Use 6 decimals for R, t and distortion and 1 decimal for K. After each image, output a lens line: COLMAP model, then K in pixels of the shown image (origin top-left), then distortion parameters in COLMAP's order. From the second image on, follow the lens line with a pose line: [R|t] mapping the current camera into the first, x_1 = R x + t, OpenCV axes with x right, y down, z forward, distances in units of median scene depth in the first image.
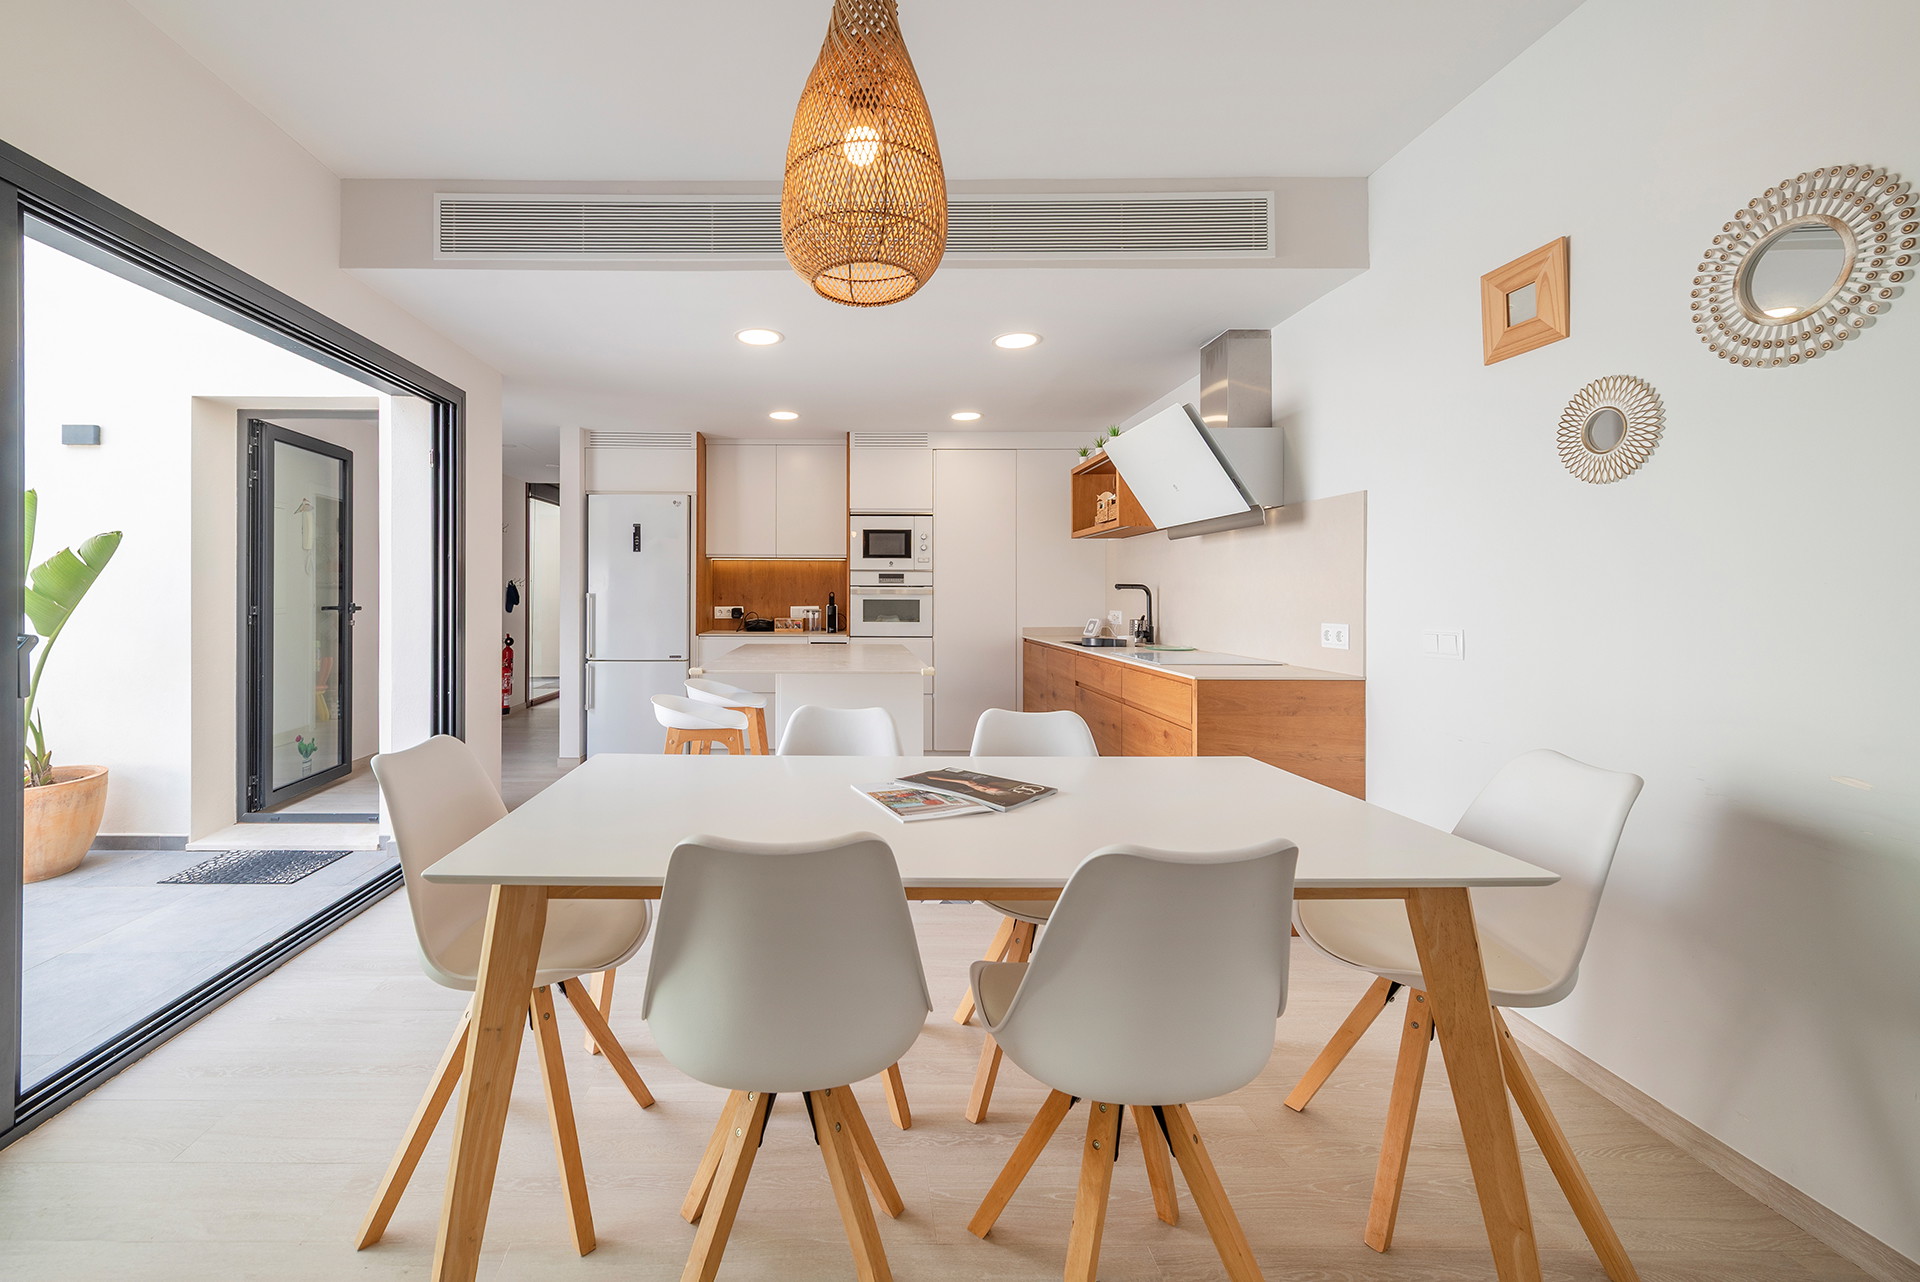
lens RADIAL K [[771.9, 0, 961.9], [0, 771.9, 611.7], [0, 0, 1]] dist [0.000347, -0.004288]
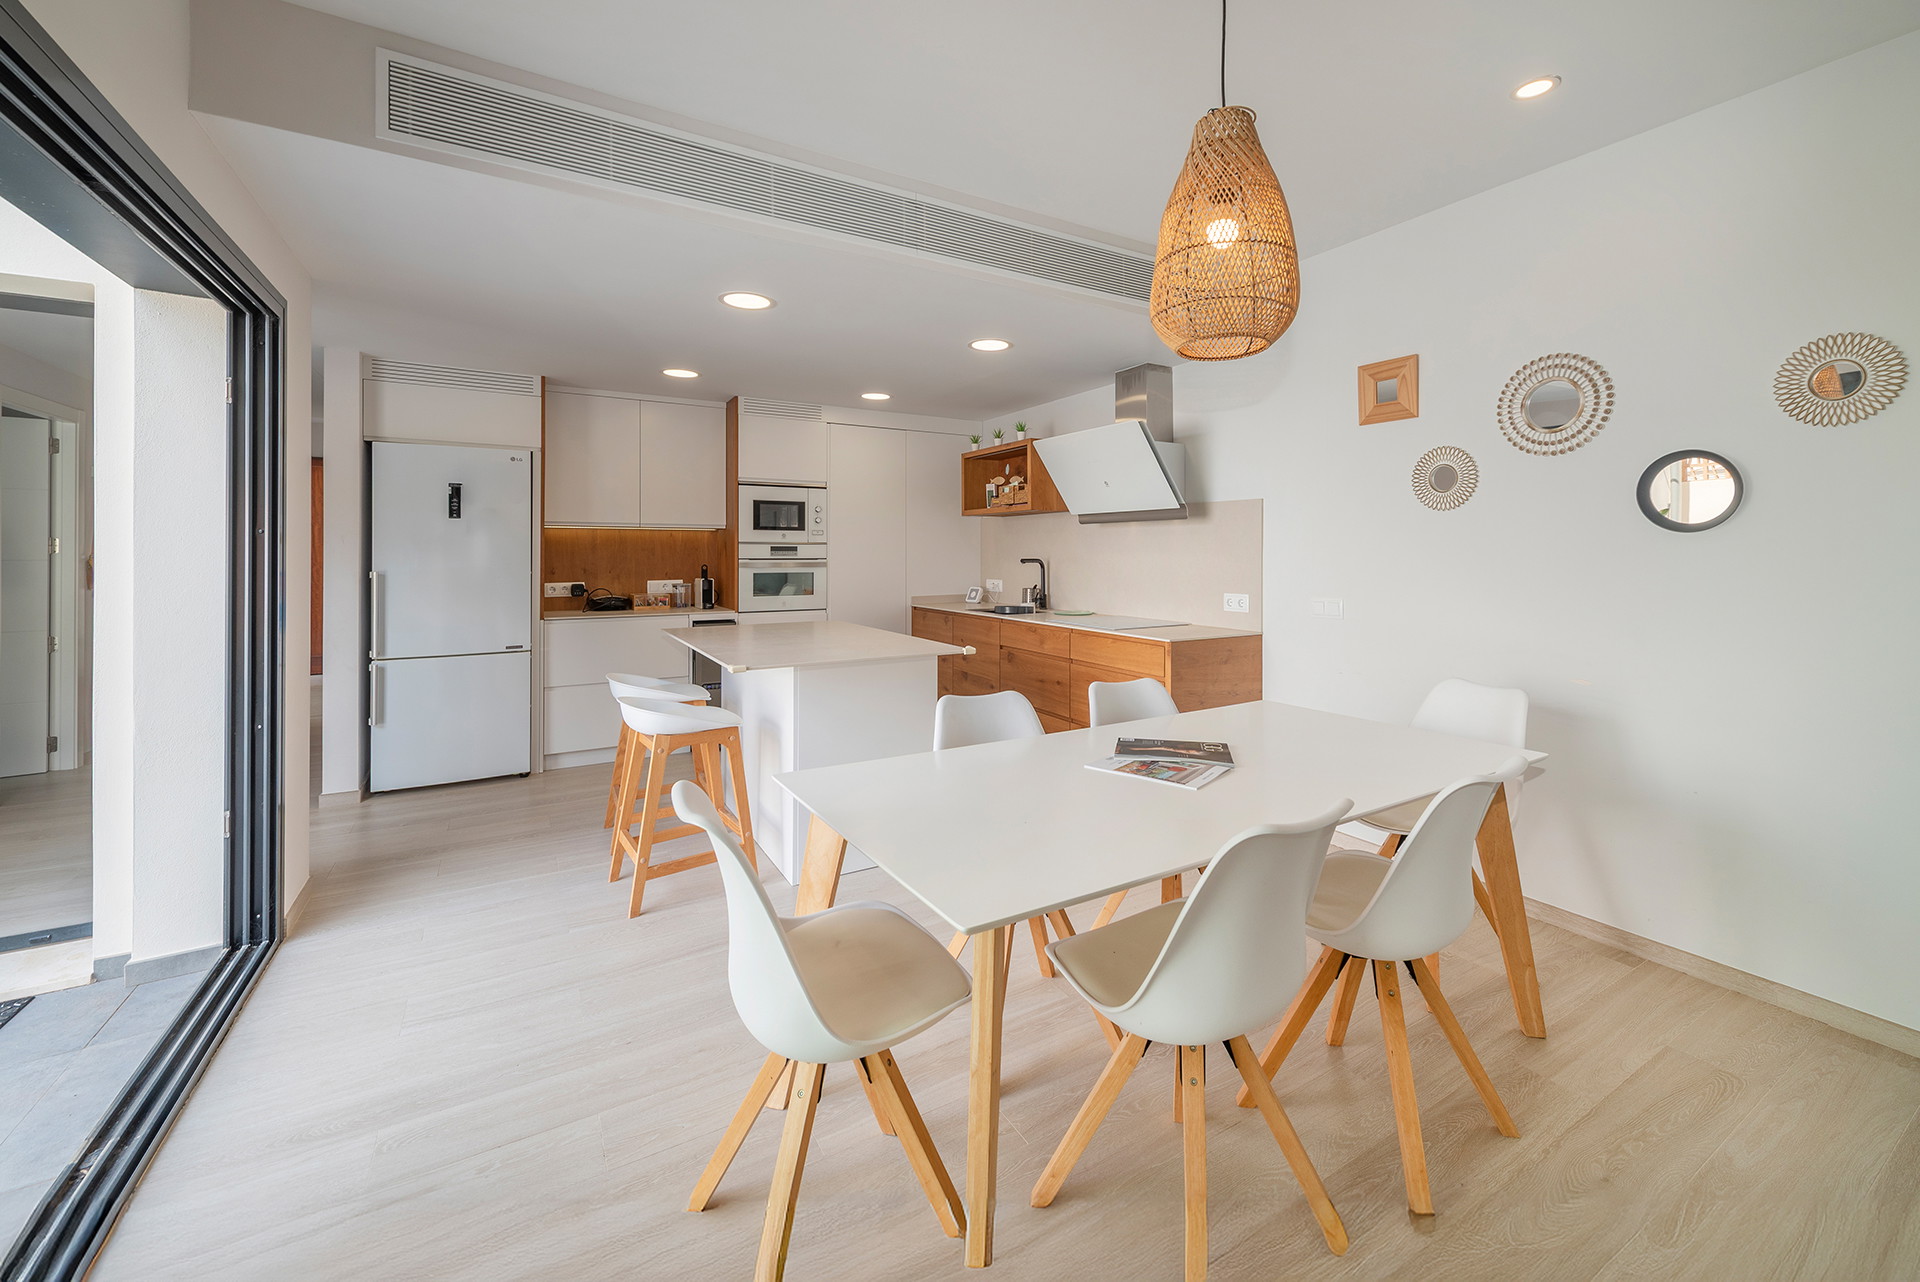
lens RADIAL K [[745.1, 0, 964.8], [0, 745.1, 553.8], [0, 0, 1]] dist [0.001566, -0.004609]
pose [[0.854984, -0.008443, 0.518586, -0.441071], [0.009411, 0.999955, 0.000763, -0.043826], [-0.518569, 0.004228, 0.855025, 0.087711]]
